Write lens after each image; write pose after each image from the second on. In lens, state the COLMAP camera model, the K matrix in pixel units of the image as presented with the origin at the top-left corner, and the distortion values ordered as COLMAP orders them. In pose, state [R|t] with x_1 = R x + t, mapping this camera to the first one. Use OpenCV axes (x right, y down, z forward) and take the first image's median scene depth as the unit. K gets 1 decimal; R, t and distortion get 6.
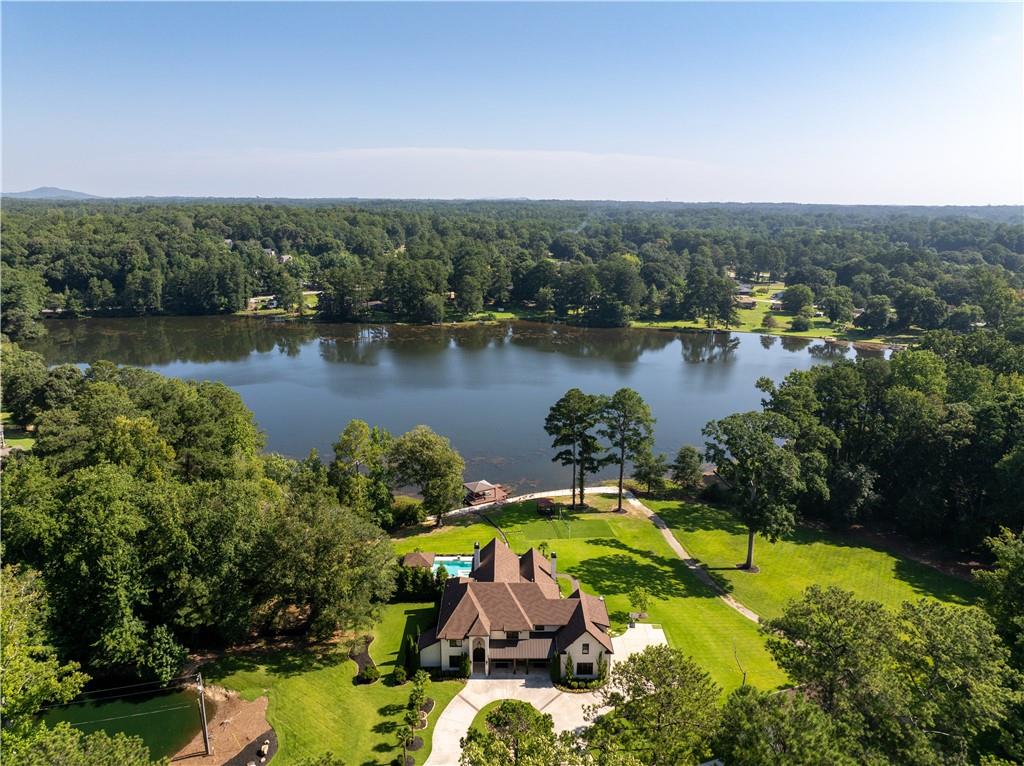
lens RADIAL K [[724.3, 0, 512.0], [0, 724.3, 383.0], [0, 0, 1]] dist [-0.041813, 0.000687]
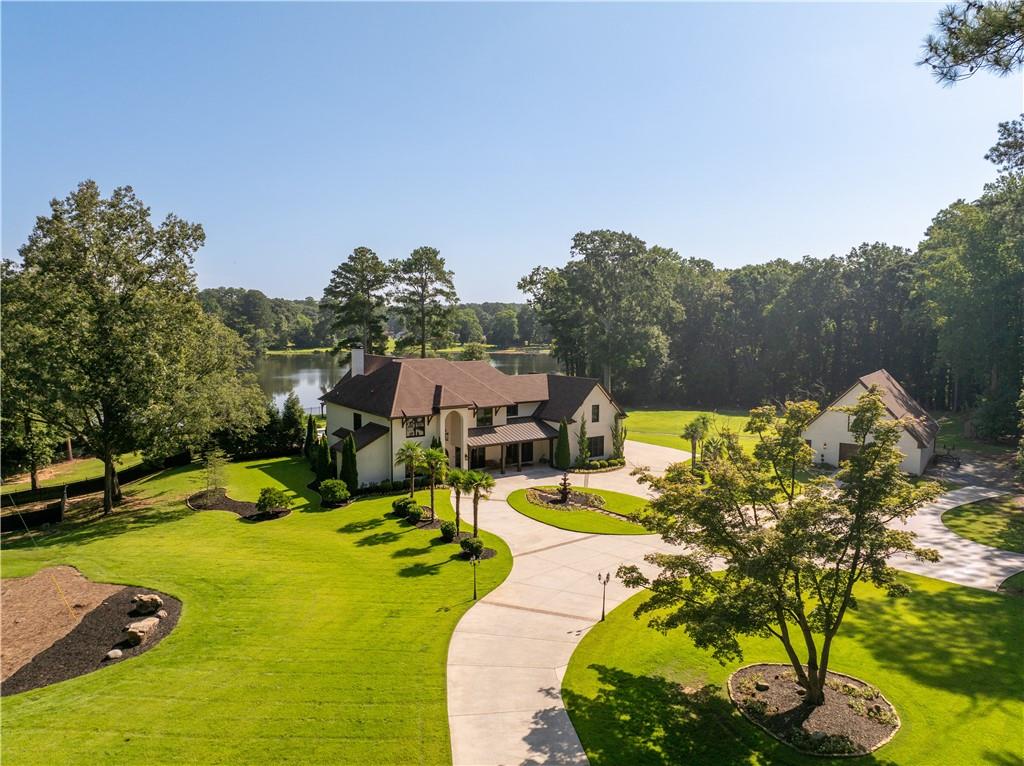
lens RADIAL K [[716.2, 0, 512.1], [0, 716.2, 406.6], [0, 0, 1]] dist [-0.001023, -0.000298]
pose [[0.826566, -0.069636, 0.558515, -0.321397], [0.136840, 0.987406, -0.079403, 0.382135], [-0.545951, 0.142059, 0.825685, 0.454440]]
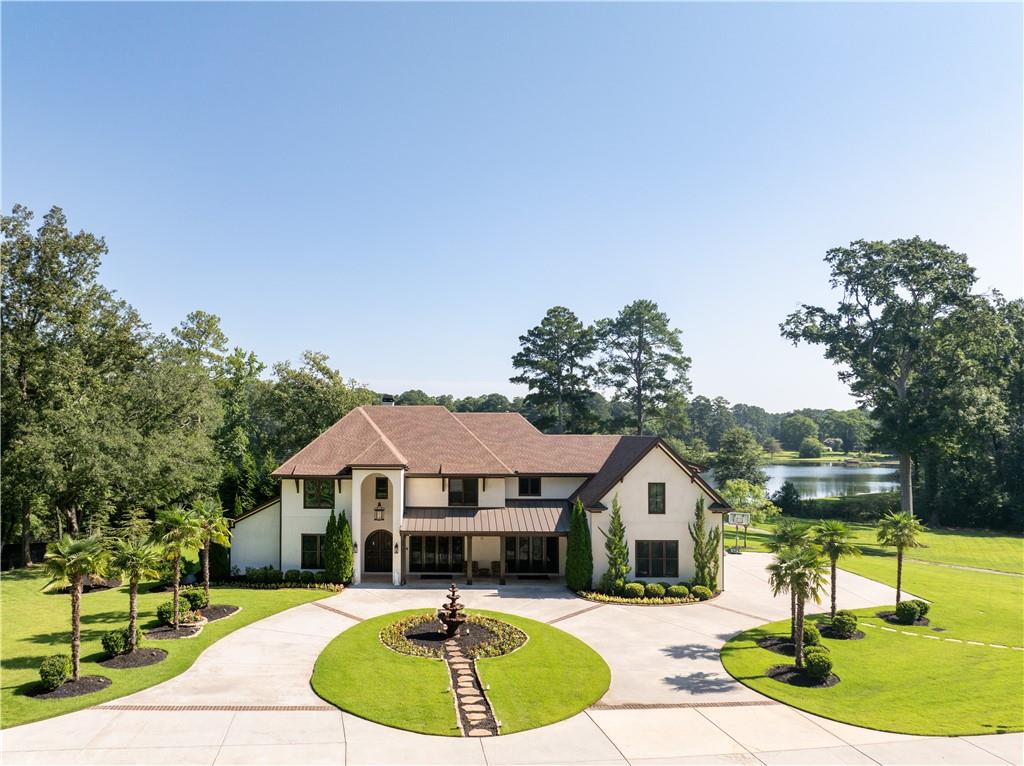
lens RADIAL K [[758.0, 0, 431.2], [0, 758.0, 399.3], [0, 0, 1]] dist [-0.031941, -0.005593]
pose [[0.999434, -0.000821, -0.033644, -0.002906], [-0.008793, 0.958610, -0.284587, 0.408321], [0.032485, 0.284721, 0.958060, 0.565343]]
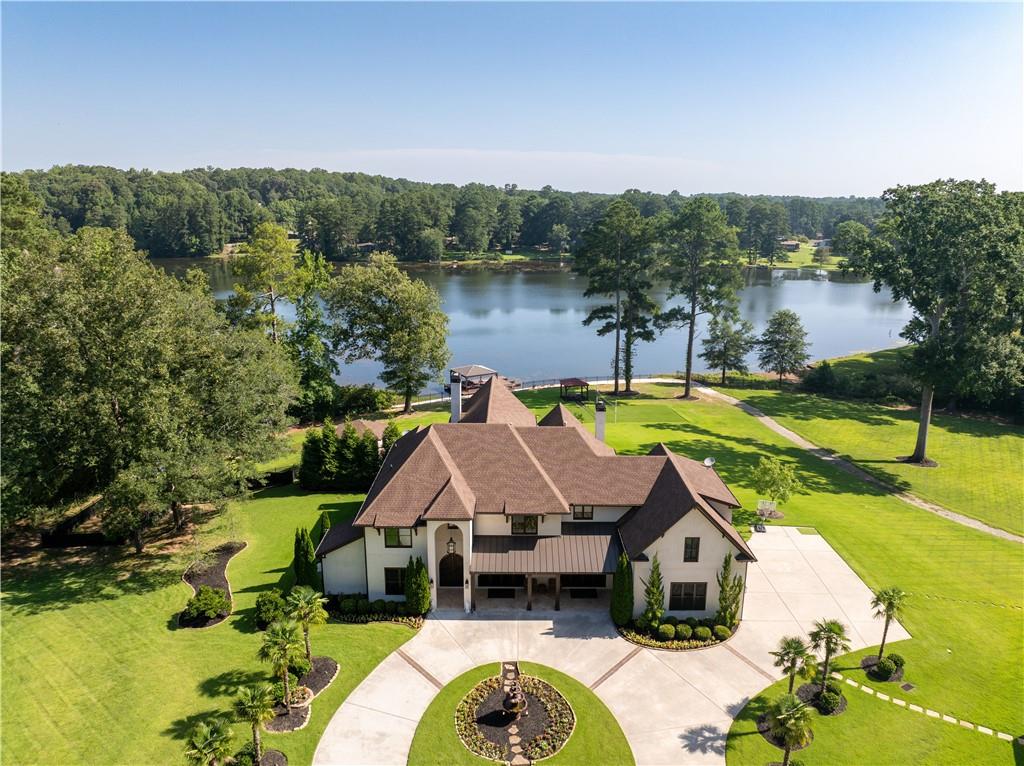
lens RADIAL K [[724.3, 0, 512.0], [0, 724.3, 383.0], [0, 0, 1]] dist [-0.041813, 0.000687]
pose [[0.999920, 0.002140, -0.012486, -0.001728], [-0.002163, 0.999996, -0.001813, 0.253165], [0.012482, 0.001840, 0.999920, 0.527159]]
